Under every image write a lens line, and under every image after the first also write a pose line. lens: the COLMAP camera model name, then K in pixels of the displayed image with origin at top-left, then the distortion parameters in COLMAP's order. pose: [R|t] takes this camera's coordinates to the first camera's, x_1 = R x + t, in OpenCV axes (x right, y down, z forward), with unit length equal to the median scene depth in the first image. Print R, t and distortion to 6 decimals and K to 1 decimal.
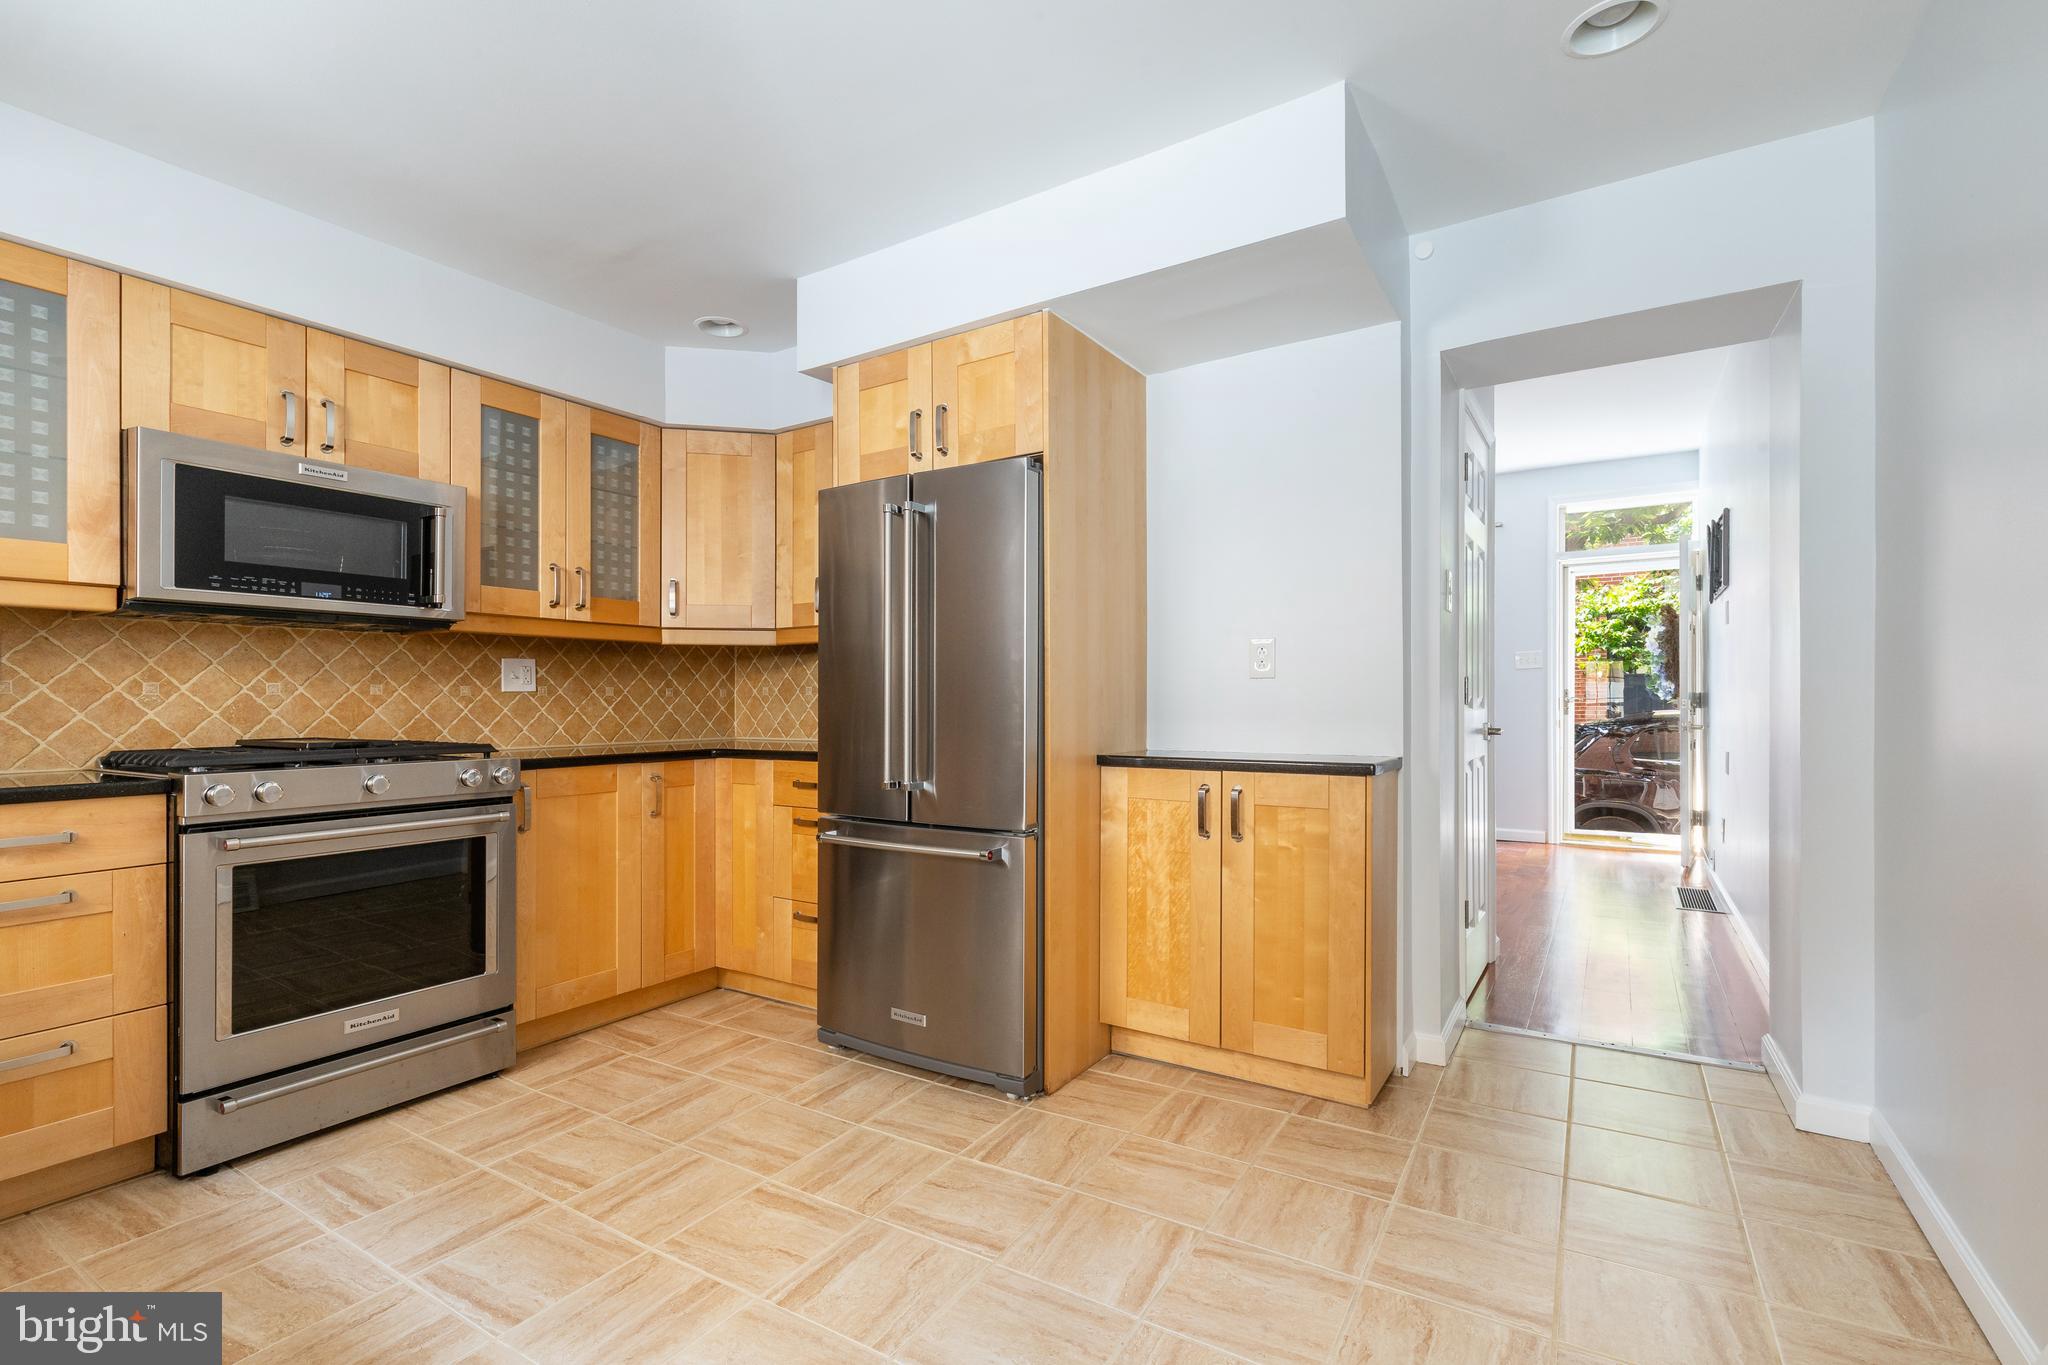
lens RADIAL K [[944.1, 0, 1017.3], [0, 944.1, 709.9], [0, 0, 1]] dist [0.004547, -0.000809]
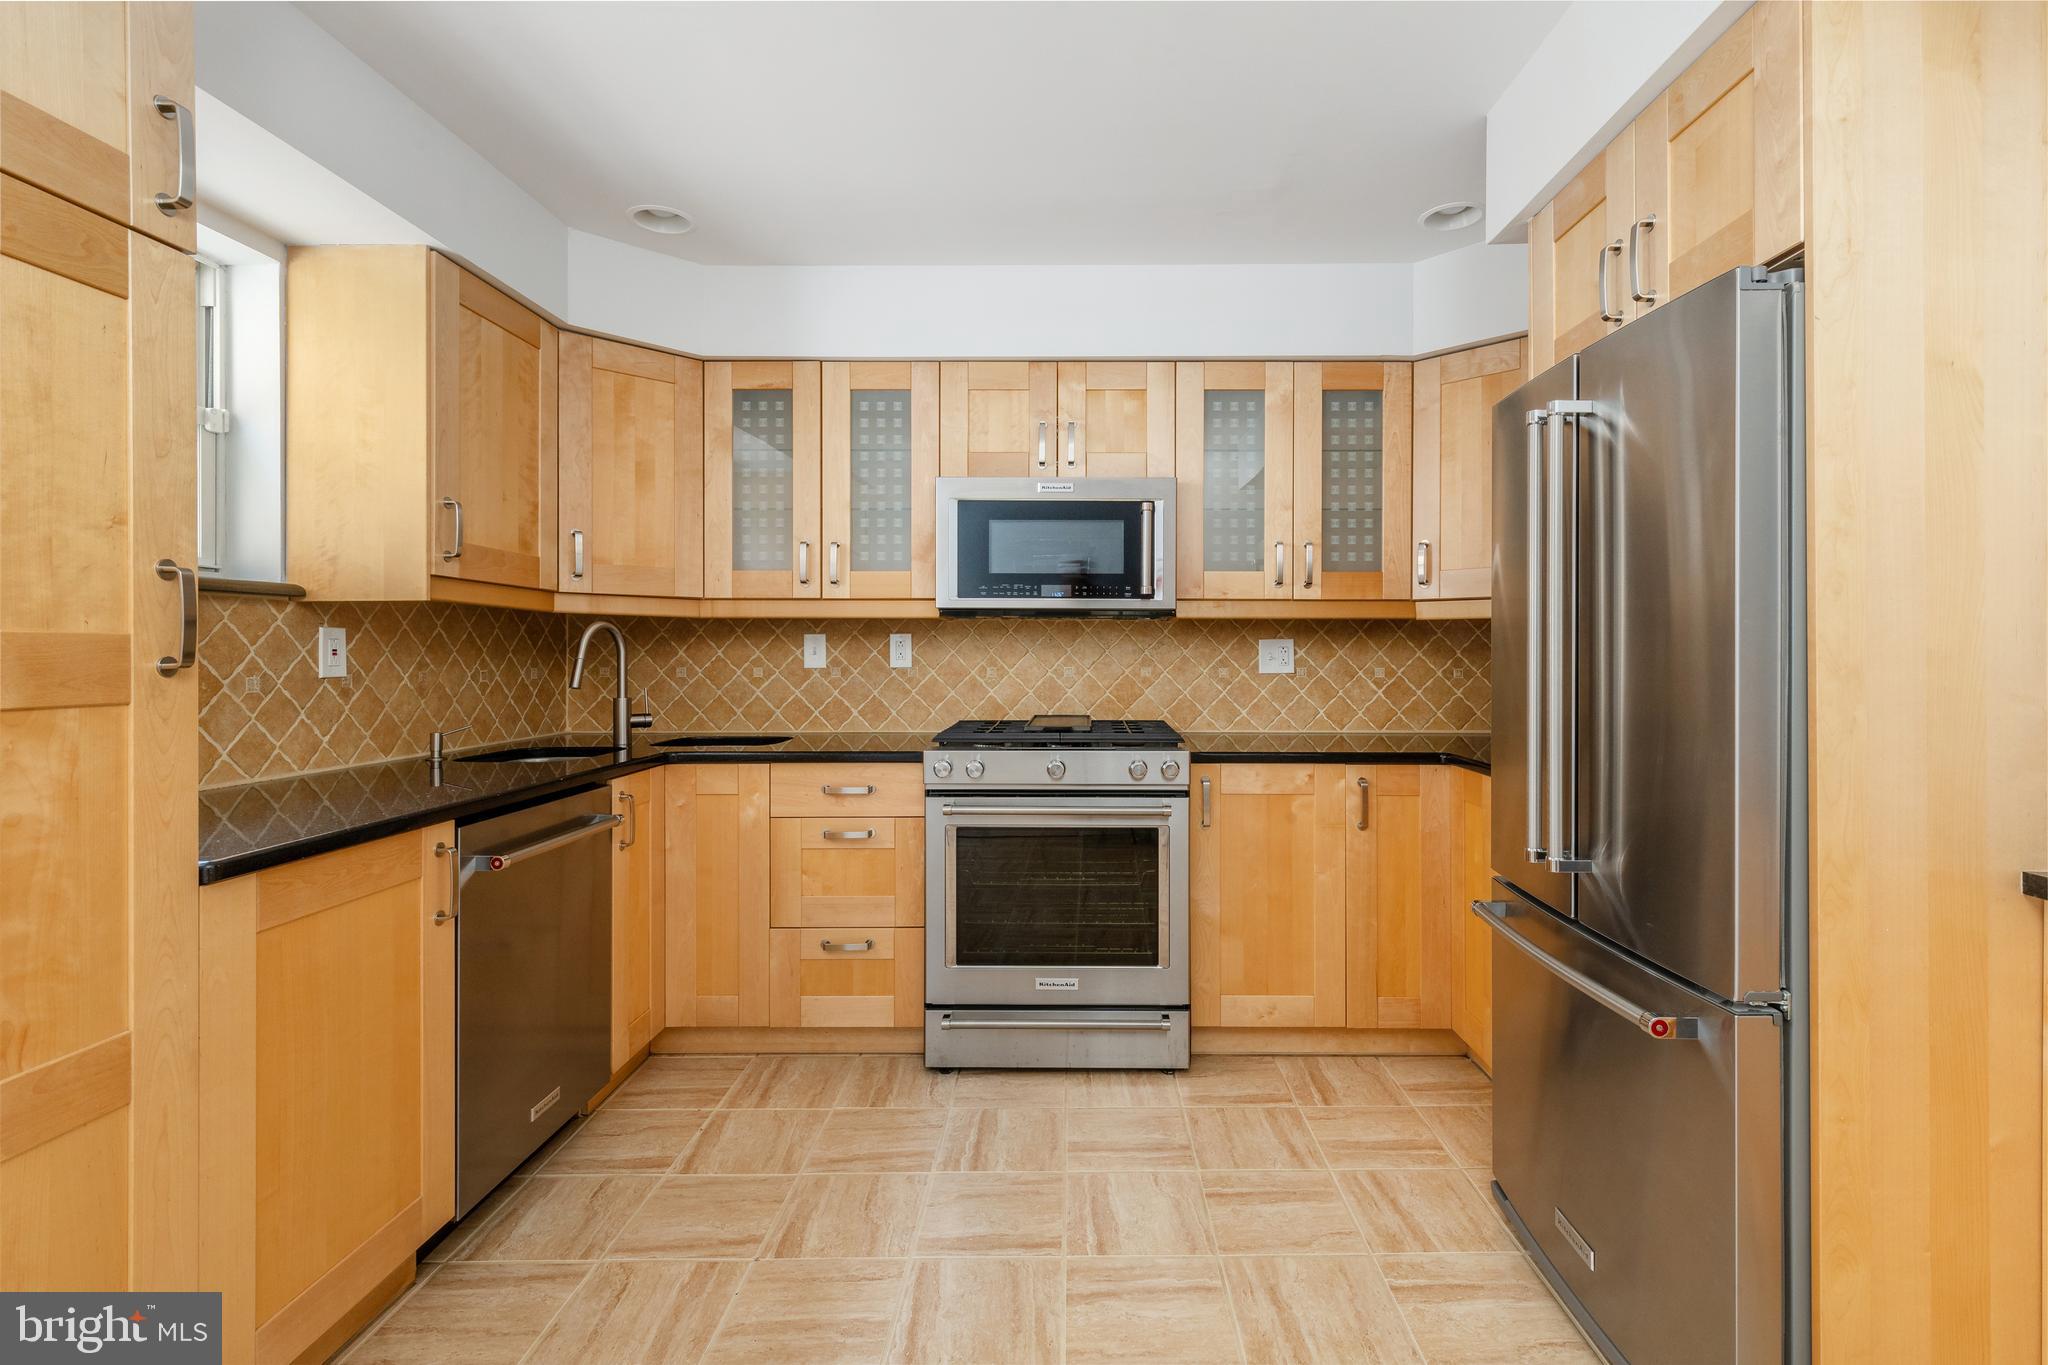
lens RADIAL K [[944.1, 0, 1071.6], [0, 944.1, 649.3], [0, 0, 1]] dist [0.004547, -0.000809]
pose [[0.528724, 0.006482, -0.848769, 0.224114], [-0.009892, 0.999950, 0.001474, -0.053575], [0.848736, 0.007617, 0.528762, 0.384254]]
